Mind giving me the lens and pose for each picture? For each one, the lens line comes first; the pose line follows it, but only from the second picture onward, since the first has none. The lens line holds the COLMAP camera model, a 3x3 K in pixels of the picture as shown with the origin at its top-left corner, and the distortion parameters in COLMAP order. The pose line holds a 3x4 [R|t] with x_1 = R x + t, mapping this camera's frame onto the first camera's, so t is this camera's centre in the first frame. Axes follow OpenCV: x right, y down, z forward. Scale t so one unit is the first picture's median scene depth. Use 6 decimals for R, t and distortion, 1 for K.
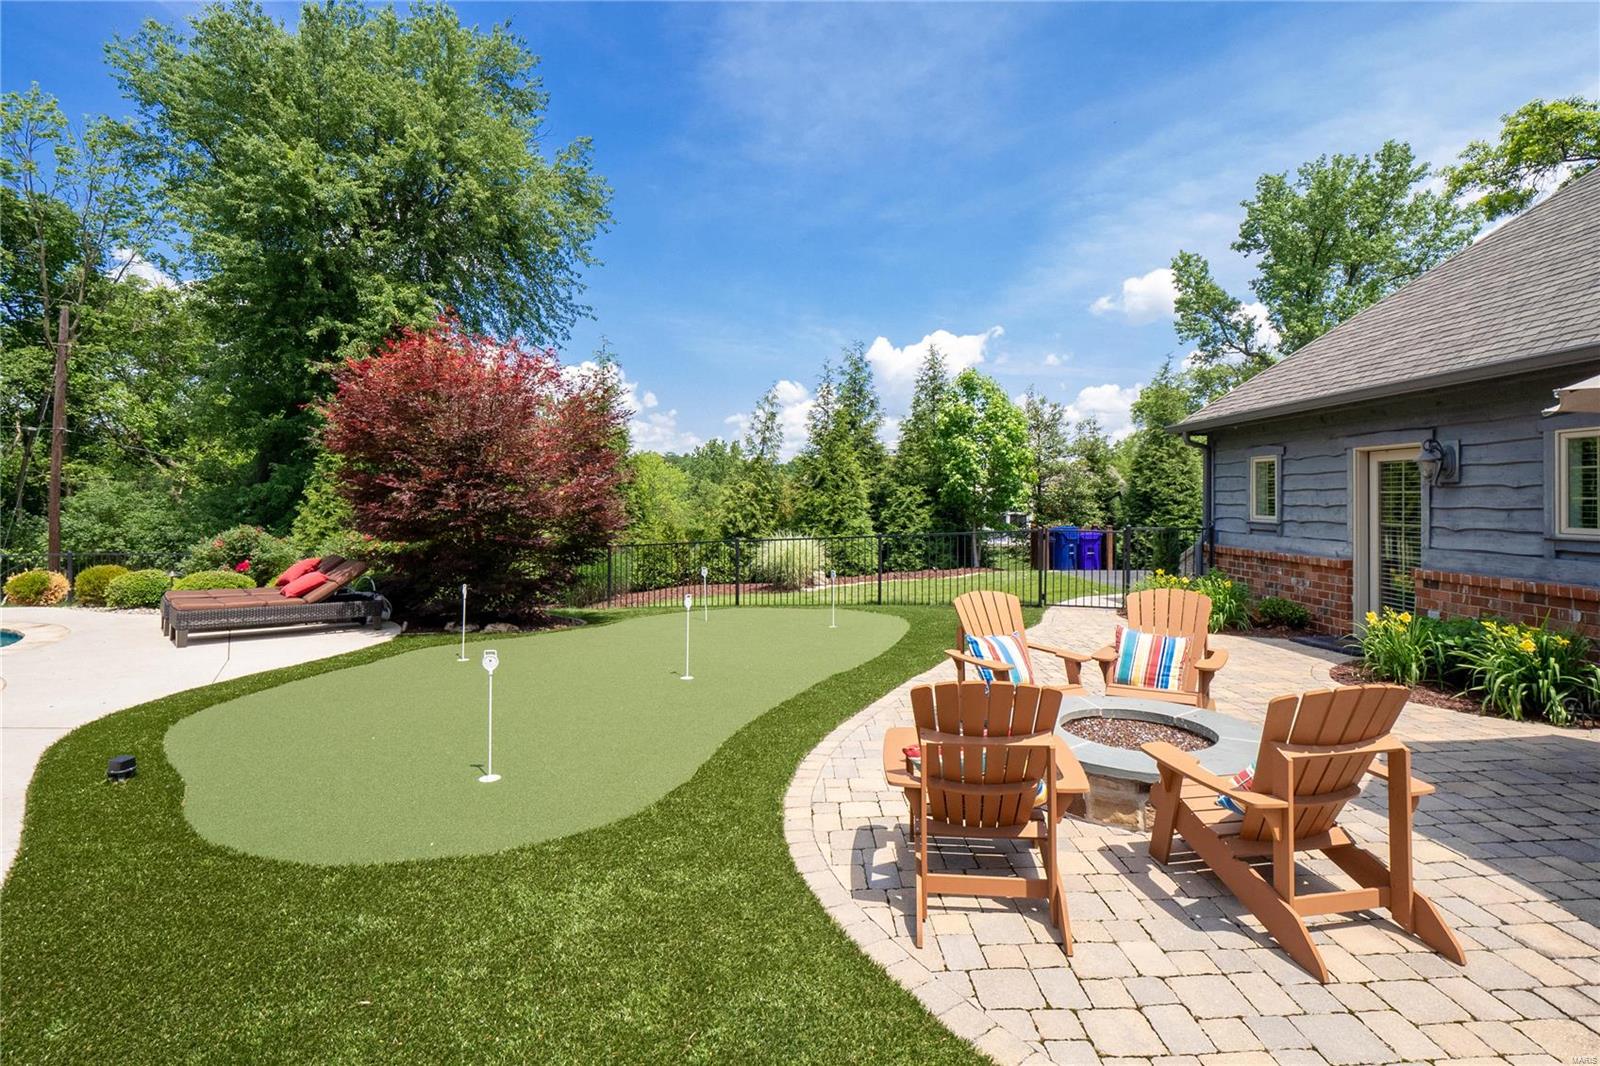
lens RADIAL K [[741.8, 0, 805.6], [0, 741.8, 496.3], [0, 0, 1]] dist [-0.020342, 0.000408]
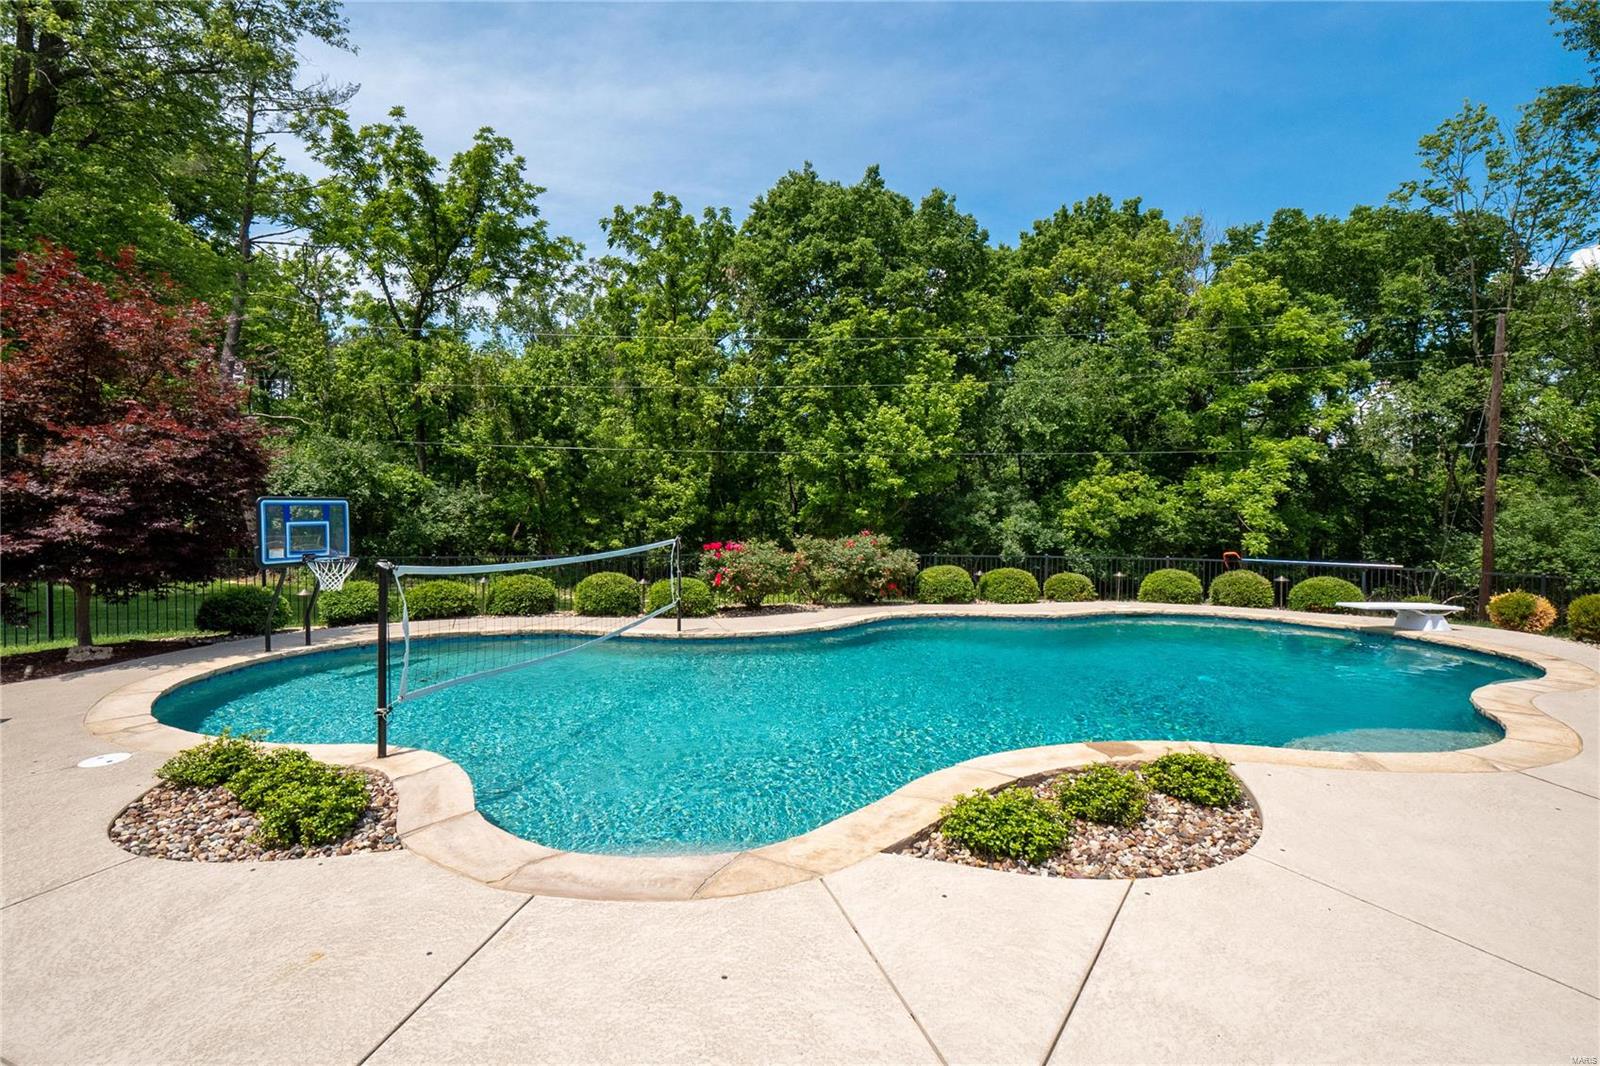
lens RADIAL K [[751.4, 0, 797.3], [0, 751.4, 529.7], [0, 0, 1]] dist [-0.001581, -0.000445]
pose [[0.057219, 0.020350, -0.998154, -0.169140], [0.000474, 0.999792, 0.020411, 0.003248], [0.998362, -0.001641, 0.057197, 0.032007]]
